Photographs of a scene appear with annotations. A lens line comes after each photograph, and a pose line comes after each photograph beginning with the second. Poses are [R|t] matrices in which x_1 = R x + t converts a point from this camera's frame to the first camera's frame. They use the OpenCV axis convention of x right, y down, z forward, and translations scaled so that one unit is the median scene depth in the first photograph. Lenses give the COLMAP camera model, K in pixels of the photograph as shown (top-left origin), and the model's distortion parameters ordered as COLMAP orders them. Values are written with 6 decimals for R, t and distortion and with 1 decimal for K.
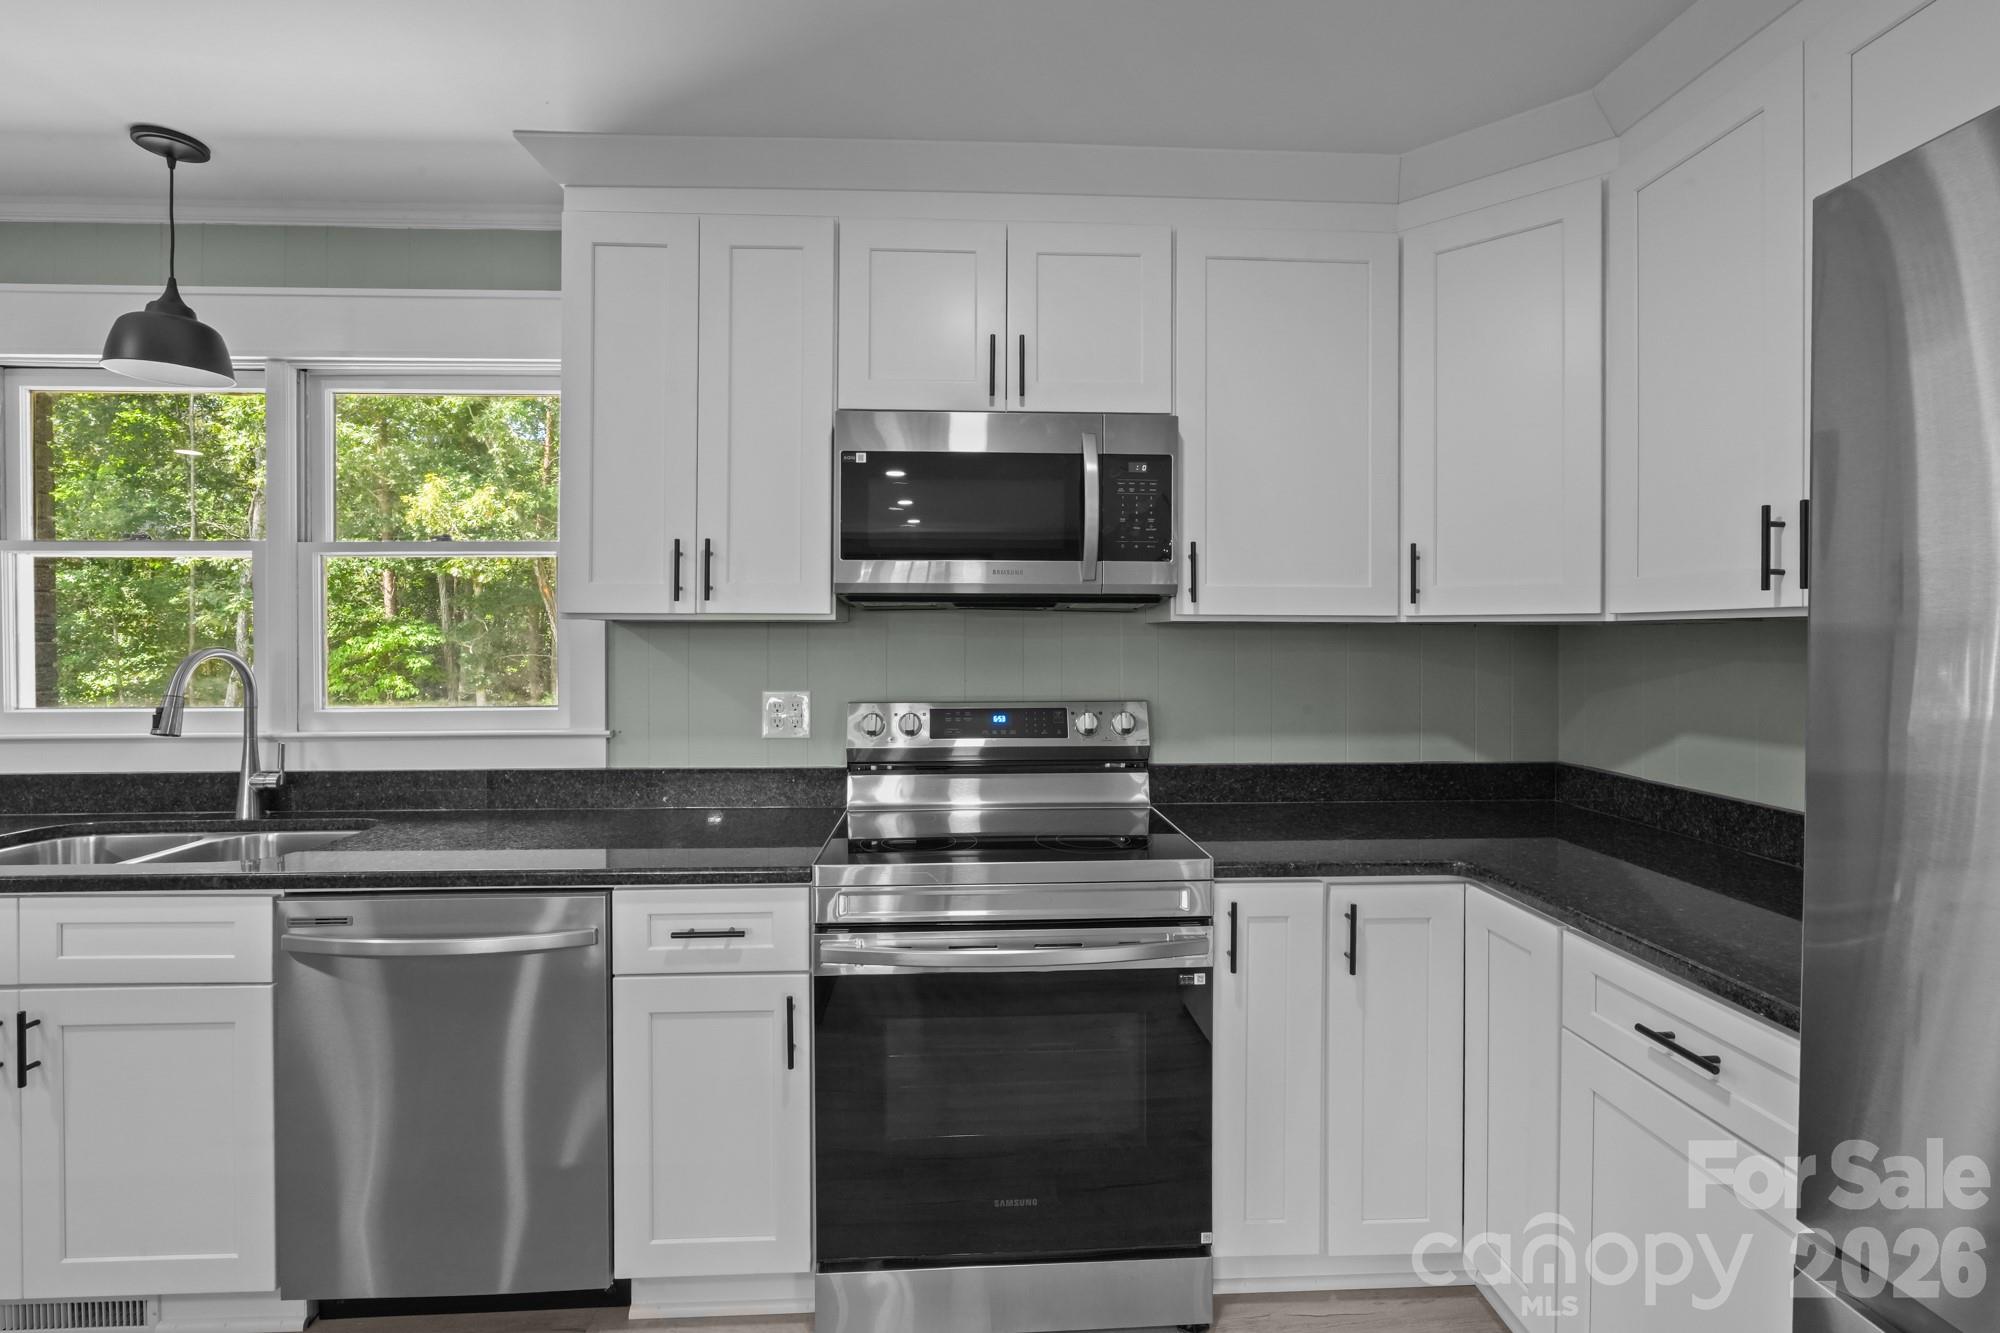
lens RADIAL K [[907.9, 0, 999.2], [0, 907.9, 638.3], [0, 0, 1]] dist [-0.024066, 0.009201]
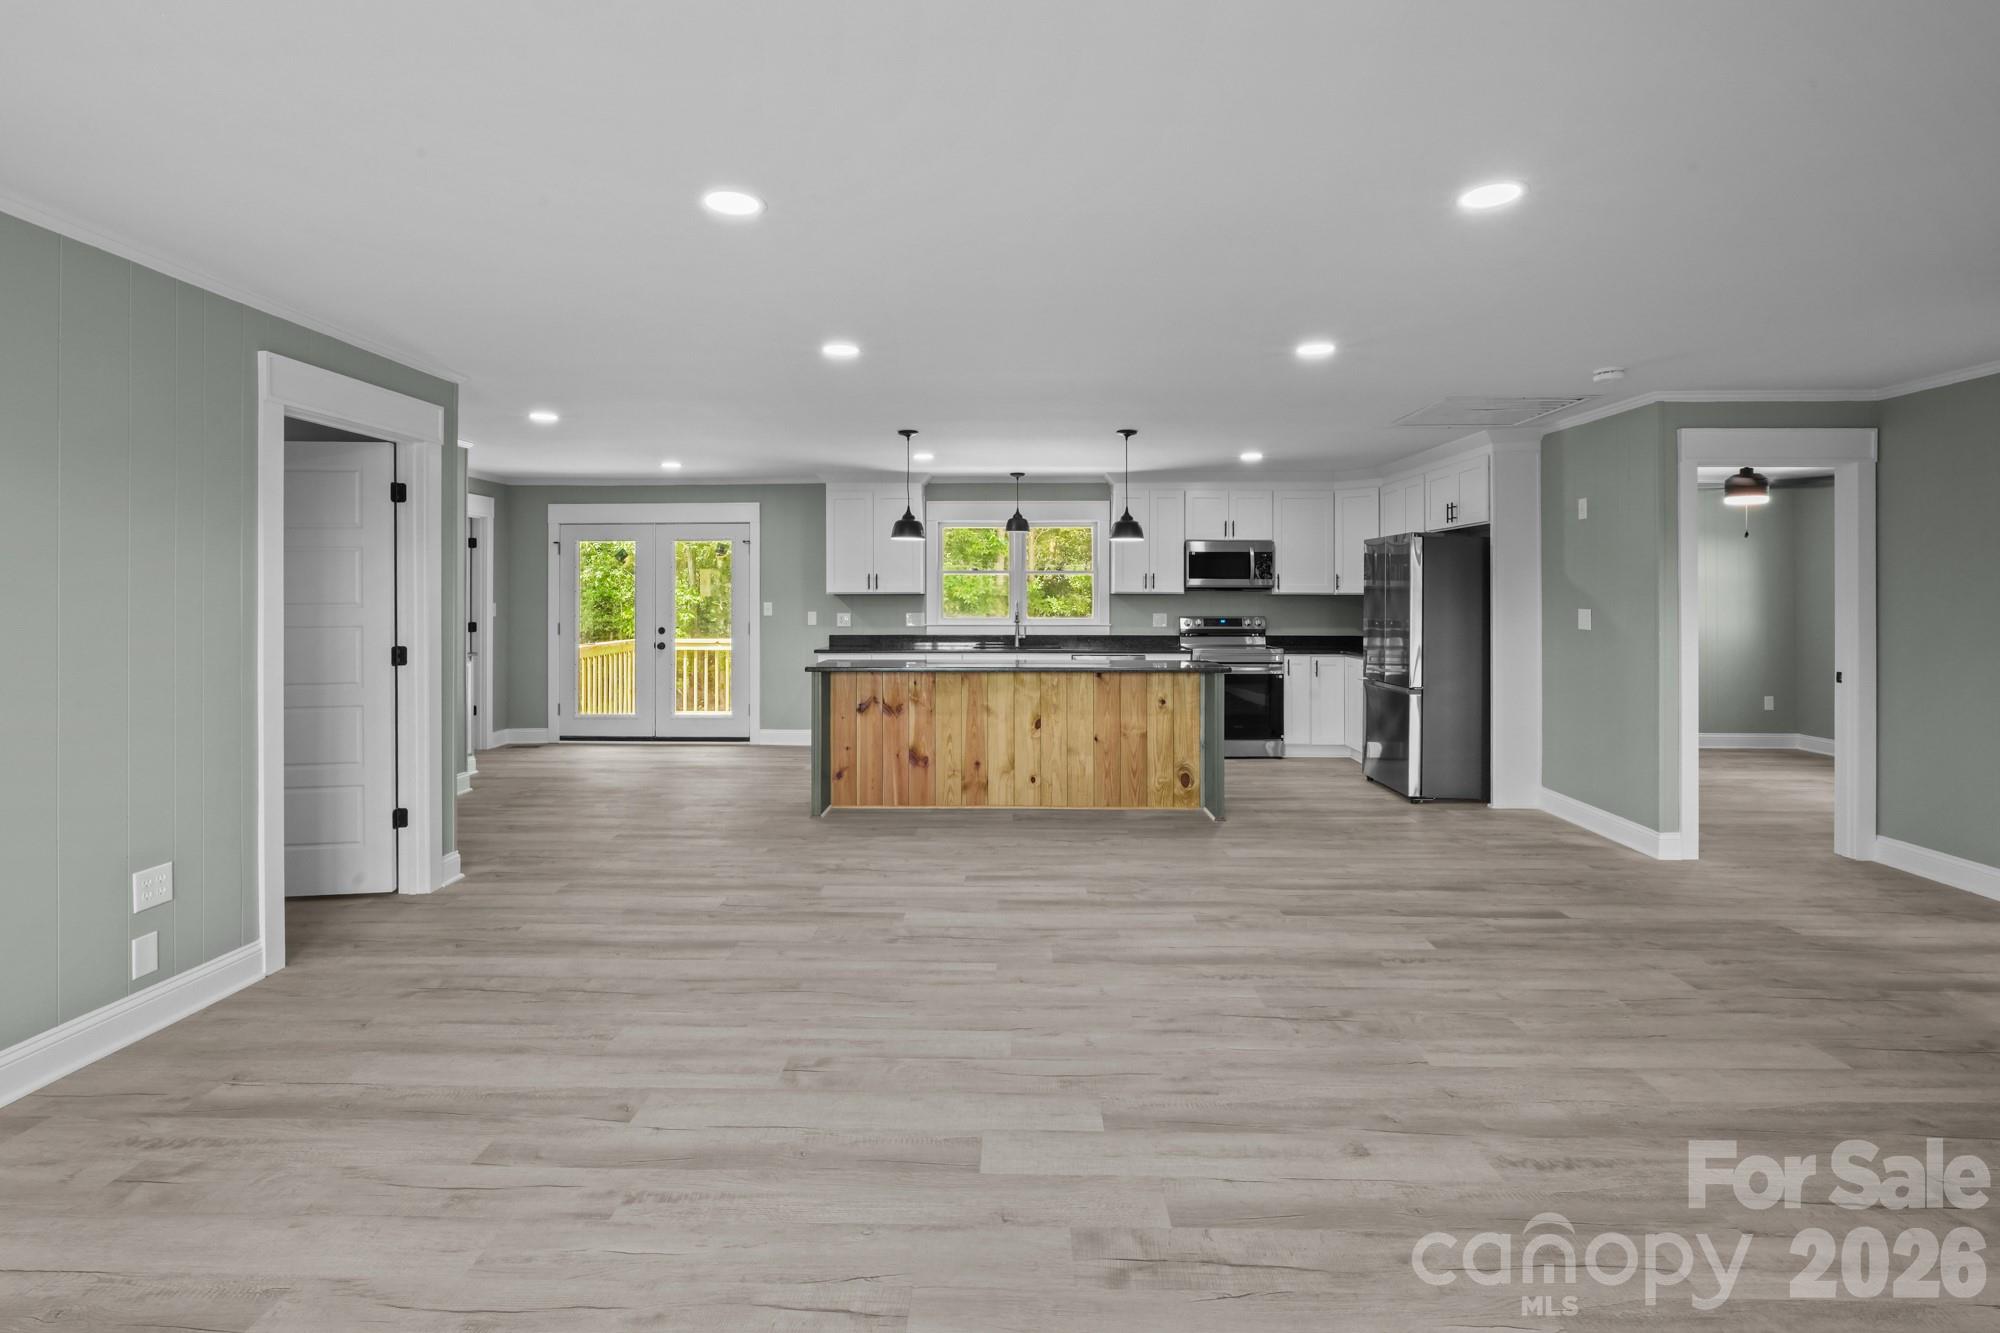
lens RADIAL K [[922.4, 0, 997.3], [0, 922.4, 599.3], [0, 0, 1]] dist [-0.020730, 0.007979]
pose [[0.997145, 0.002395, -0.075477, -0.655317], [-0.002536, 0.999995, -0.001767, 0.012173], [0.075472, 0.001954, 0.997146, -2.875276]]
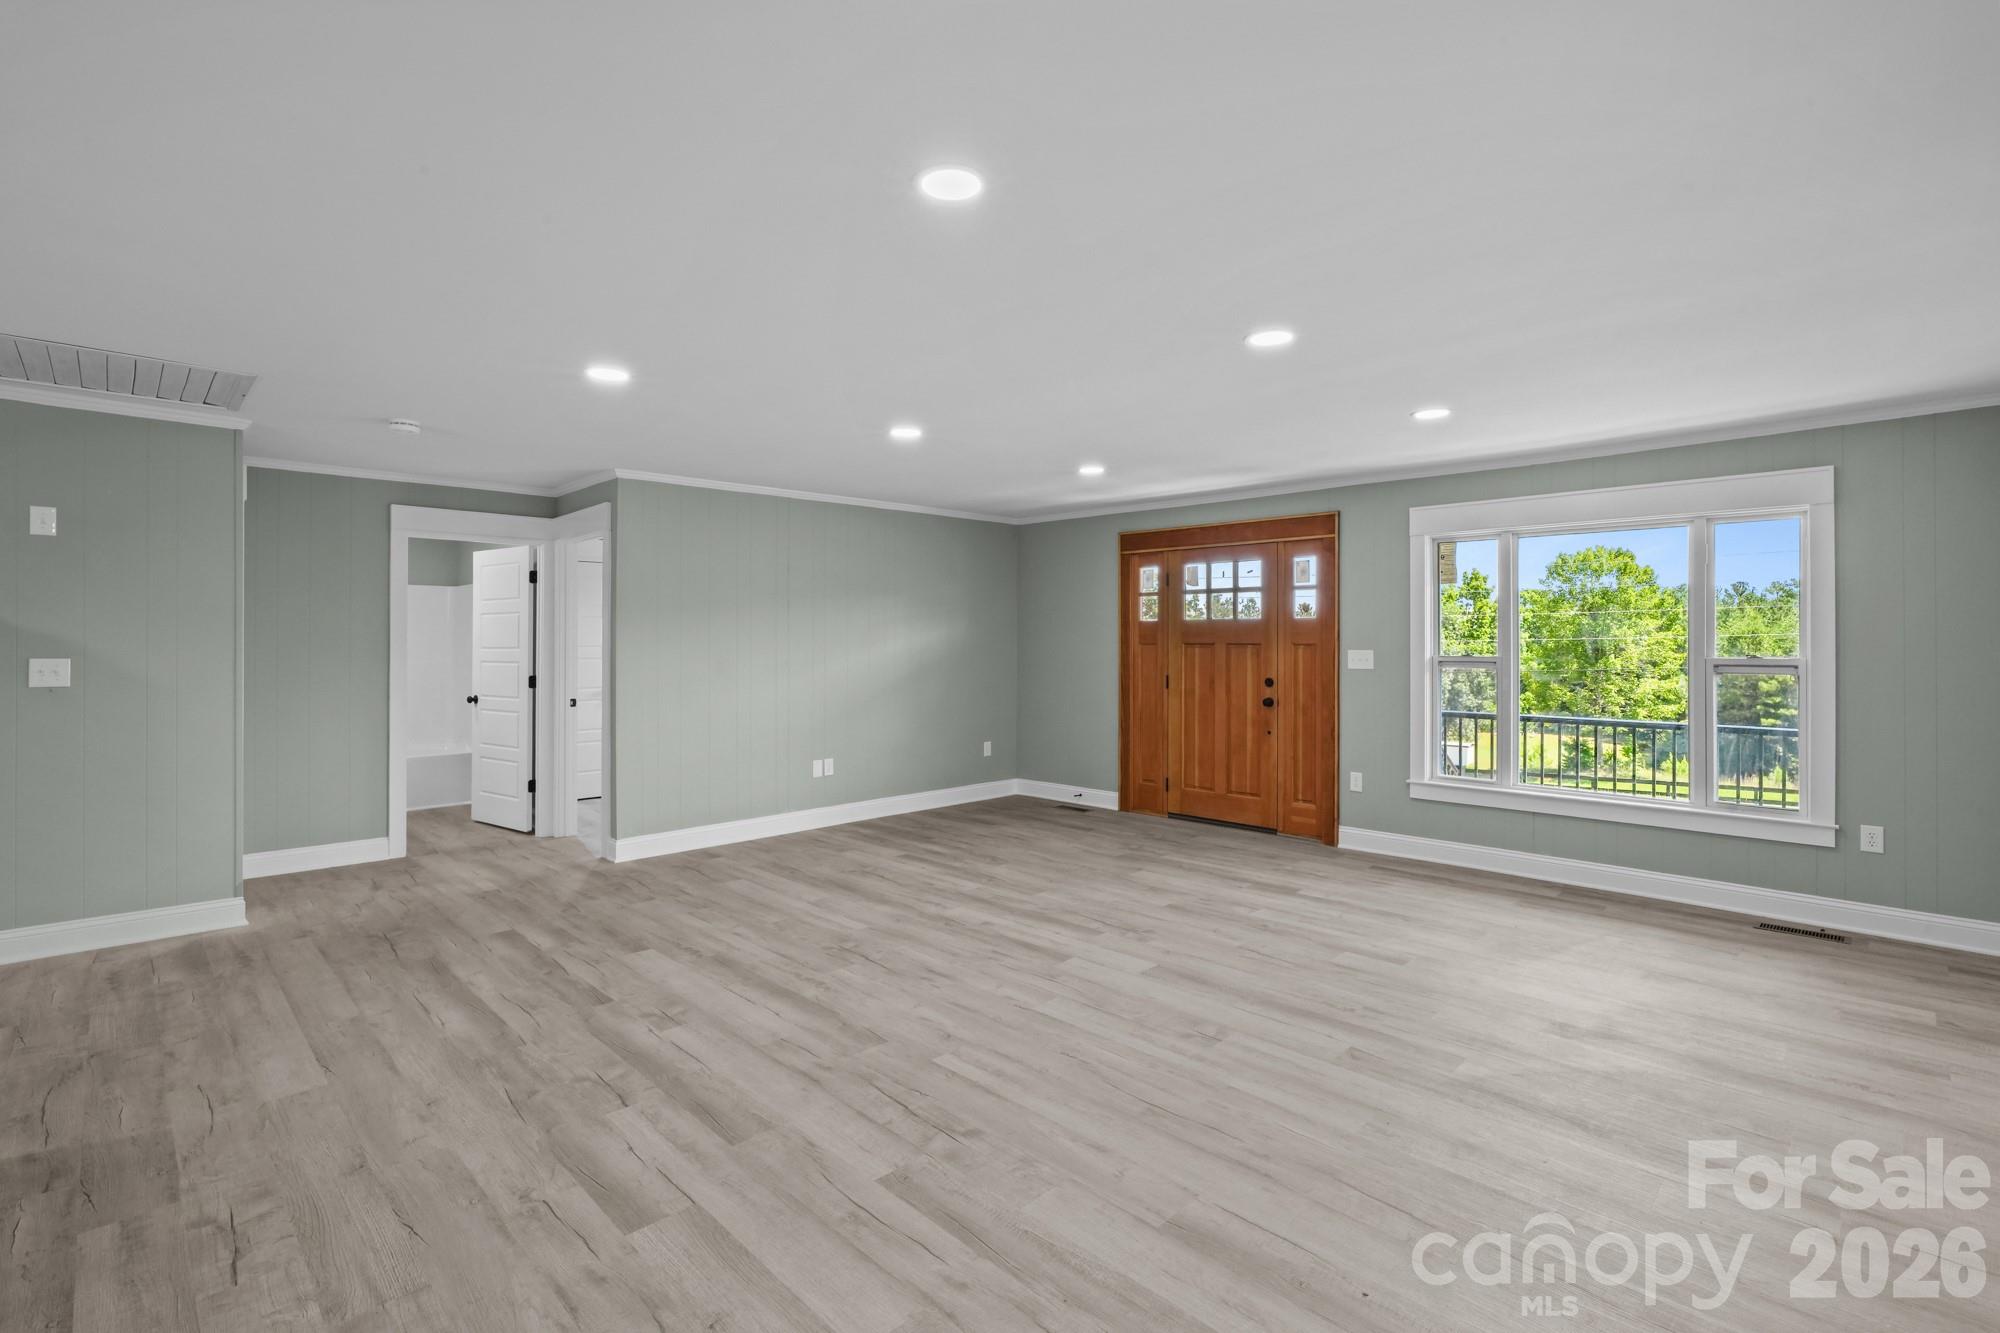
lens RADIAL K [[907.9, 0, 999.2], [0, 907.9, 638.3], [0, 0, 1]] dist [-0.024066, 0.009201]
pose [[-0.670378, 0.005508, 0.741999, -1.873271], [0.004028, 0.999985, -0.003784, 0.003534], [-0.742009, 0.000452, -0.670390, -0.429234]]
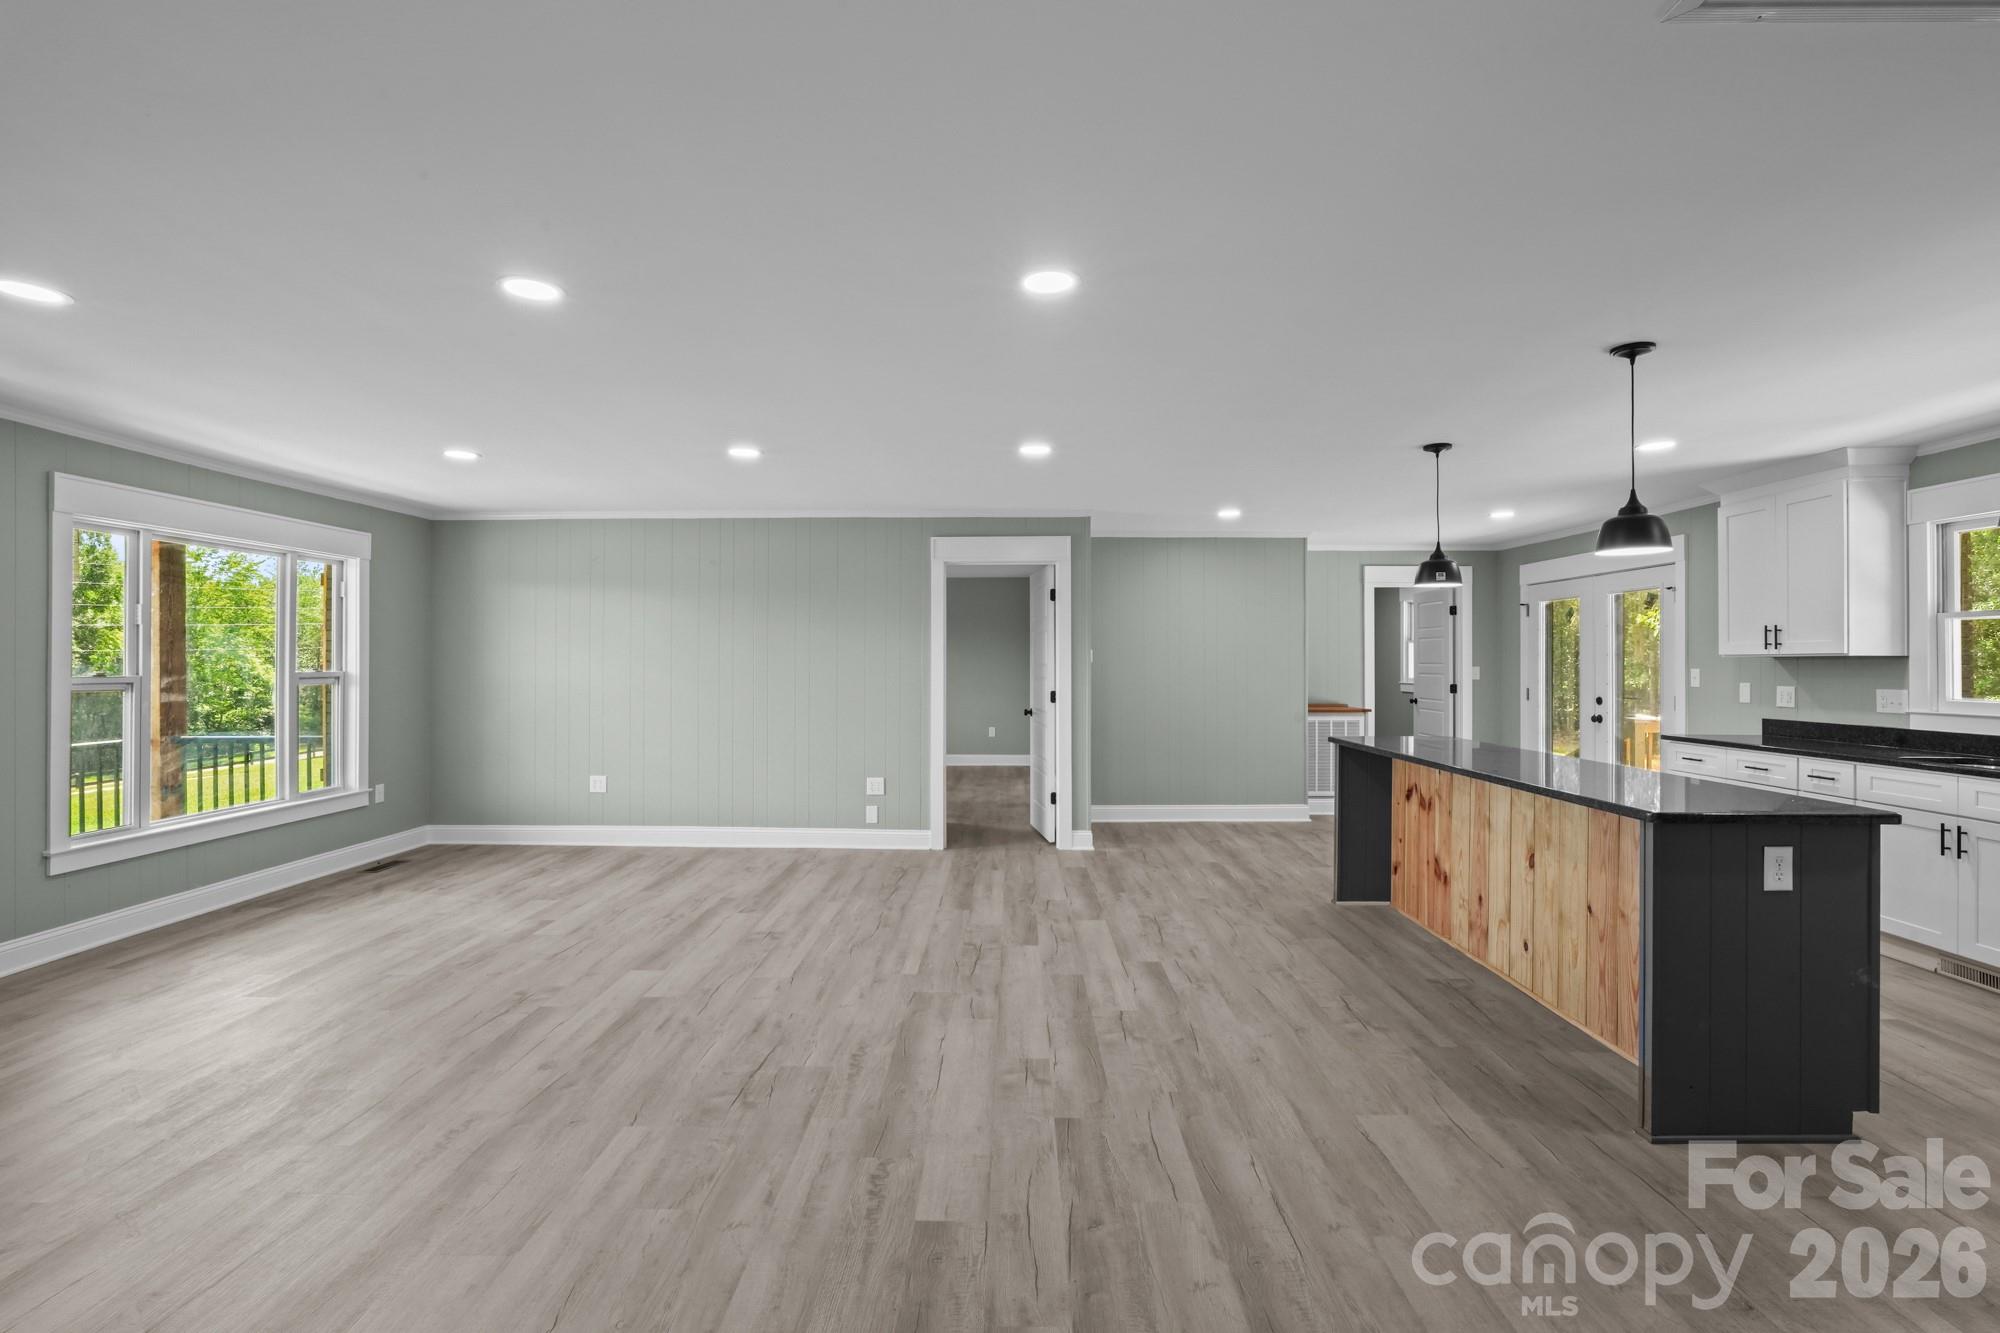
lens RADIAL K [[892.7, 0, 992.2], [0, 892.7, 658.0], [0, 0, 1]] dist [-0.011596, 0.001009]
pose [[-0.072771, -0.002149, -0.997346, 1.019814], [-0.005136, 0.999985, -0.001780, 0.003763], [0.997335, 0.004993, -0.072781, -0.996816]]
